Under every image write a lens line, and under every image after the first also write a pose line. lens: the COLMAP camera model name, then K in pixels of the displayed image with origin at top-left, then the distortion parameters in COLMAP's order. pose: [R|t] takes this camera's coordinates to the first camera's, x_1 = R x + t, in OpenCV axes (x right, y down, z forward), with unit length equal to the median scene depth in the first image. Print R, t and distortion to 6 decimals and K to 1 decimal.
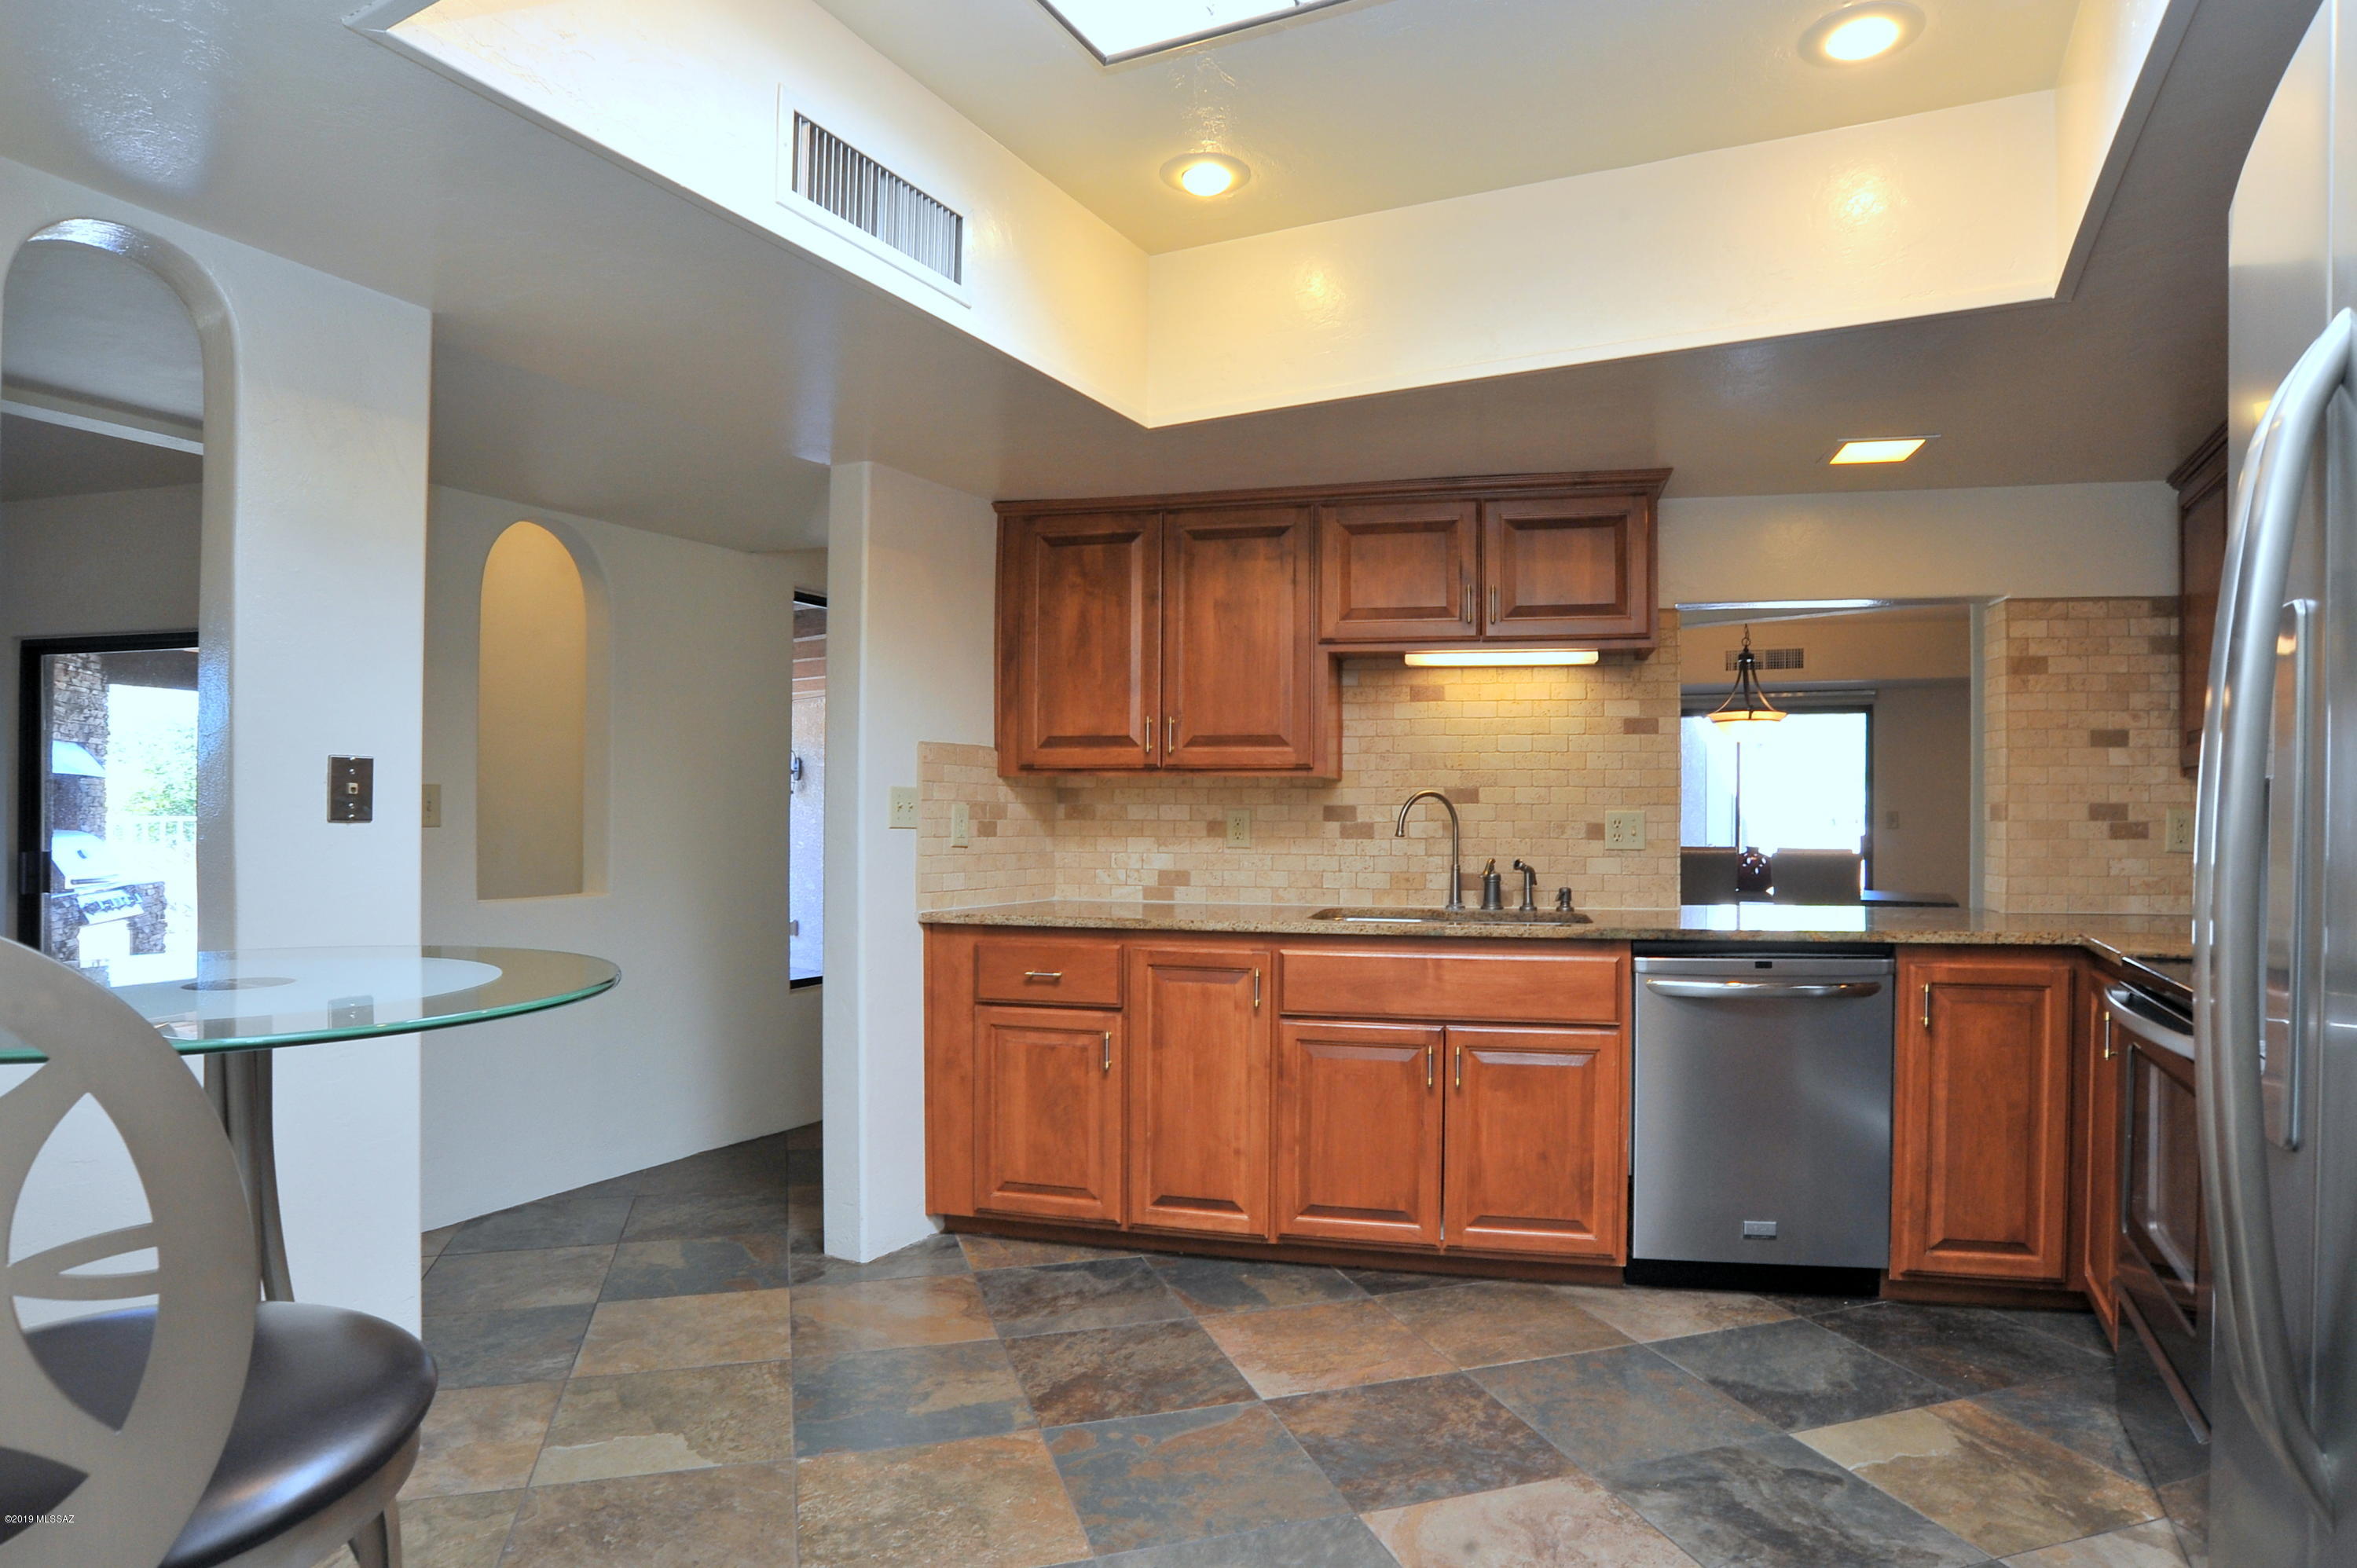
lens RADIAL K [[1304.8, 0, 1202.7], [0, 1304.8, 822.8], [0, 0, 1]] dist [-0.062139, 0.001827]
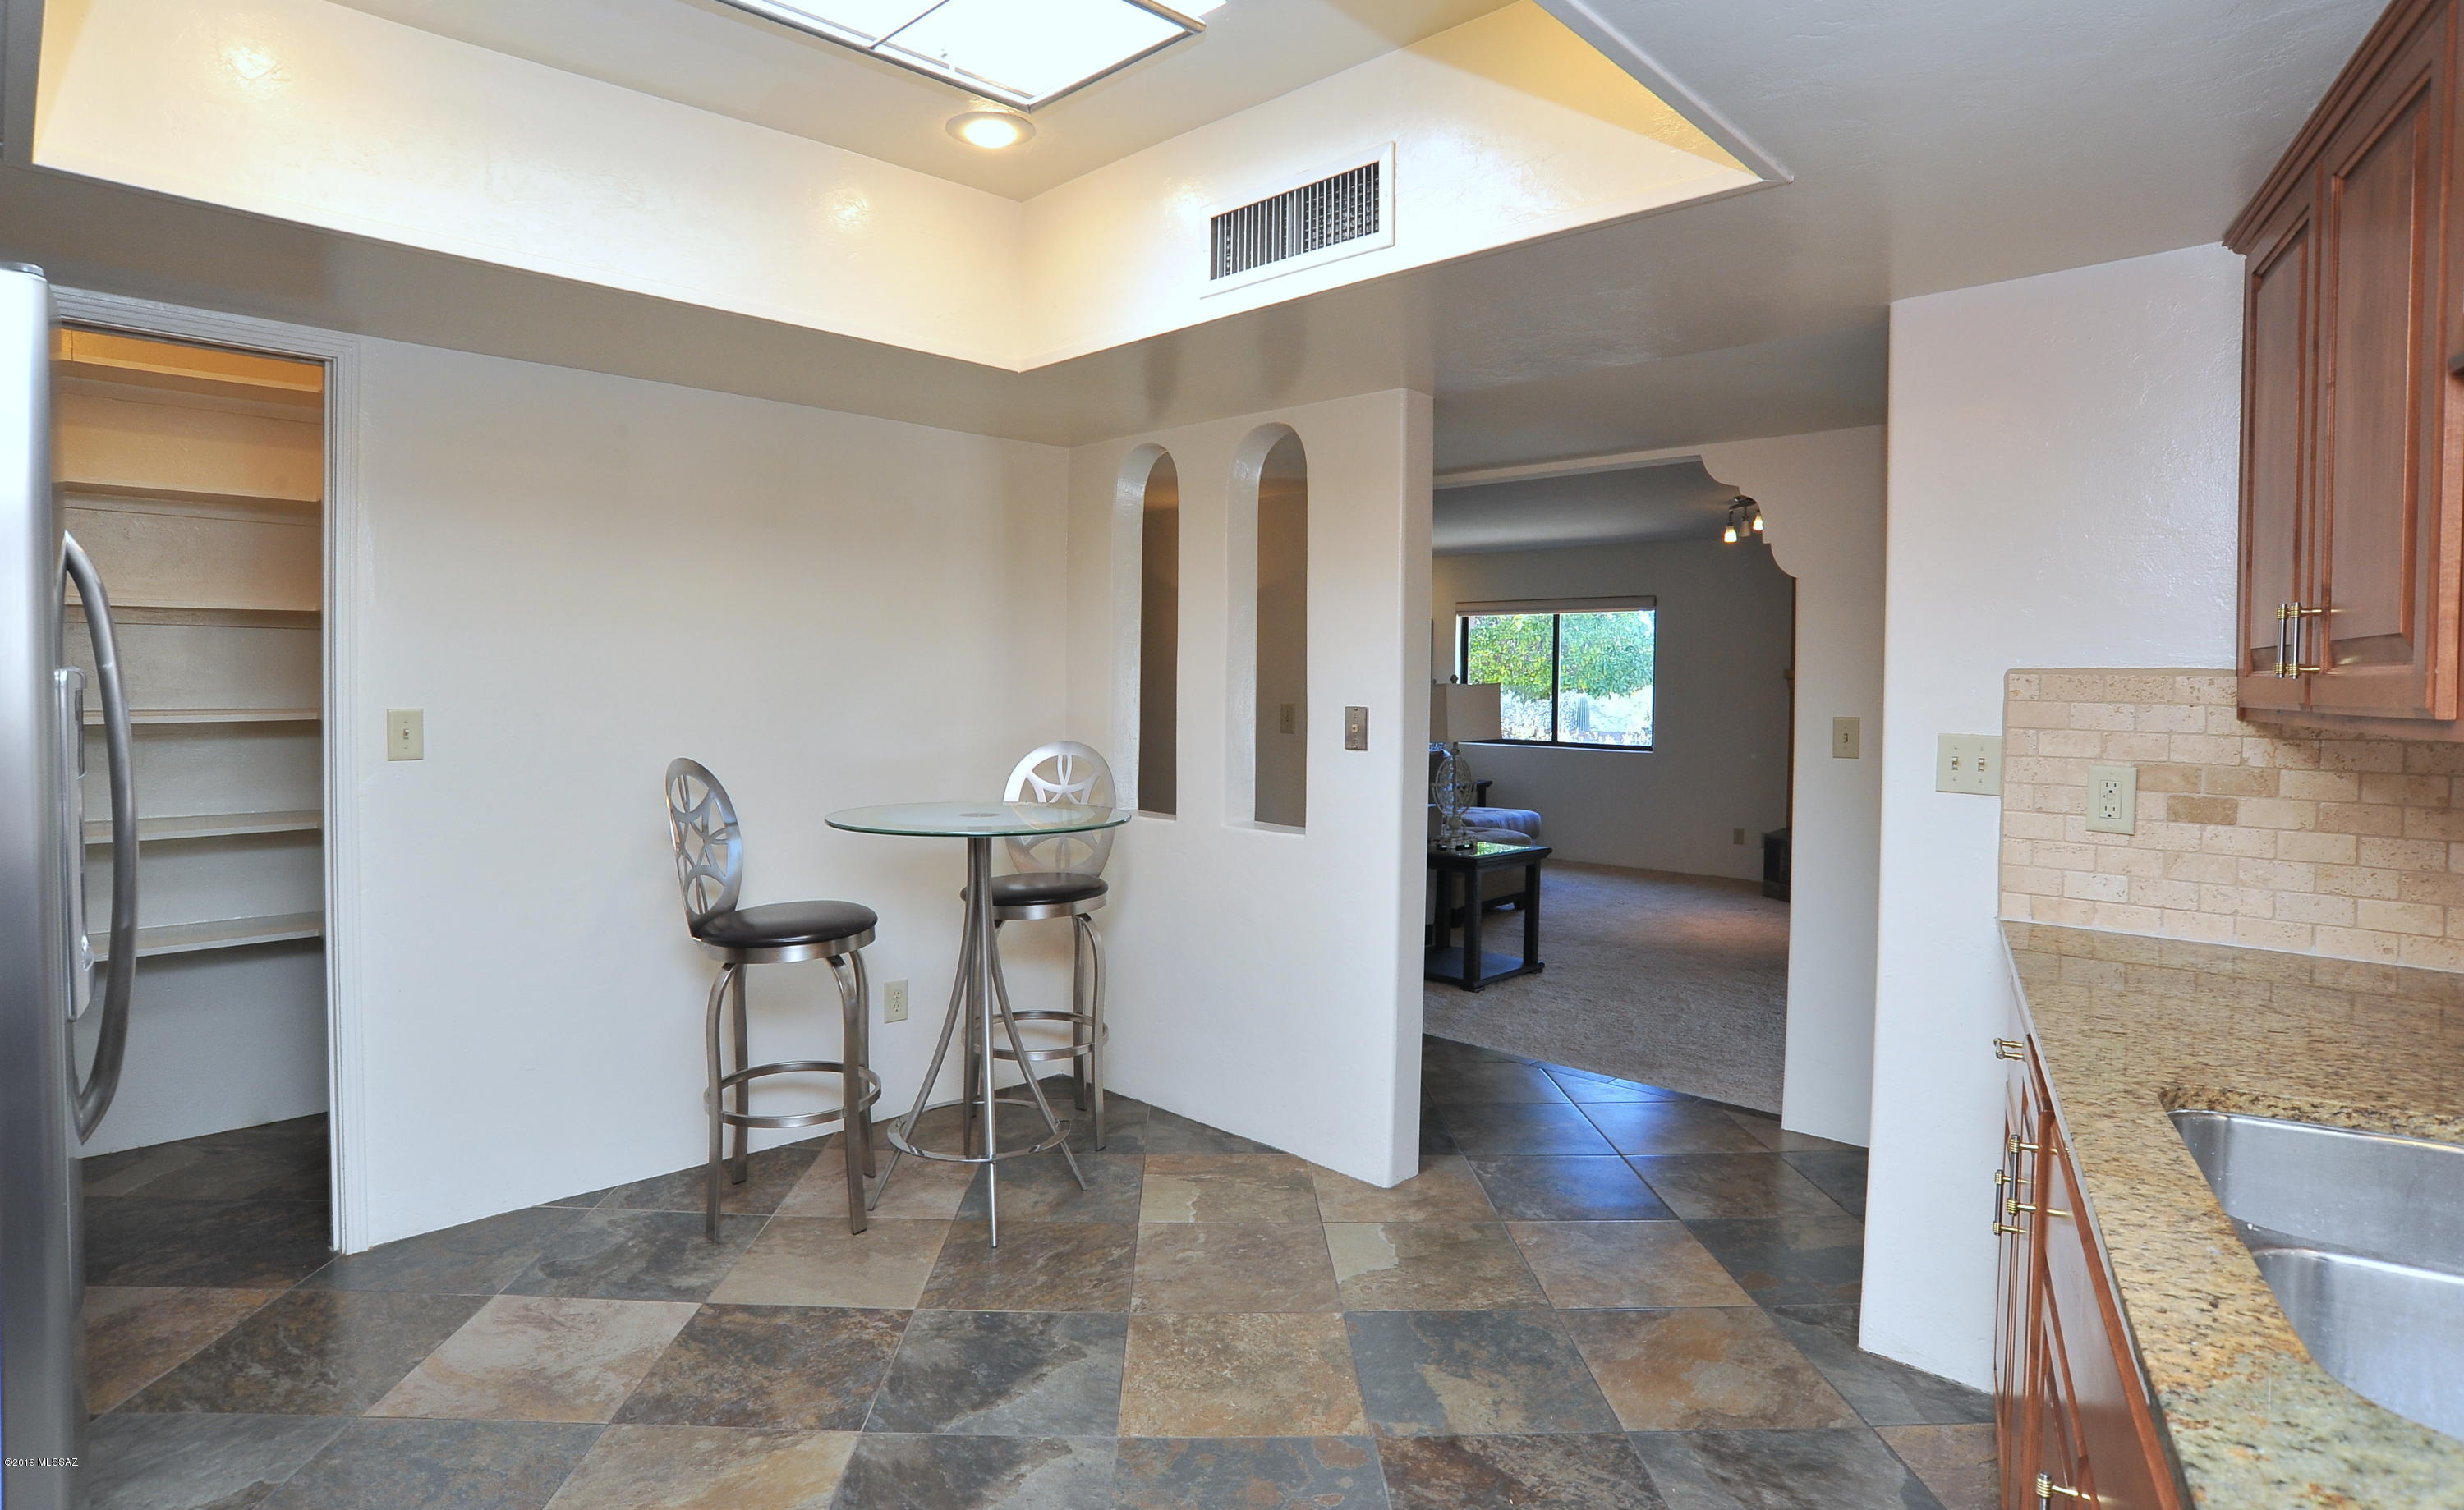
lens RADIAL K [[1324.7, 0, 1238.3], [0, 1324.7, 732.5], [0, 0, 1]] dist [-0.025910, 0.006729]
pose [[-0.286529, 0.028166, -0.957657, 0.804974], [-0.017881, 0.999236, 0.034739, -0.066792], [0.957905, 0.027077, -0.285807, 1.178777]]
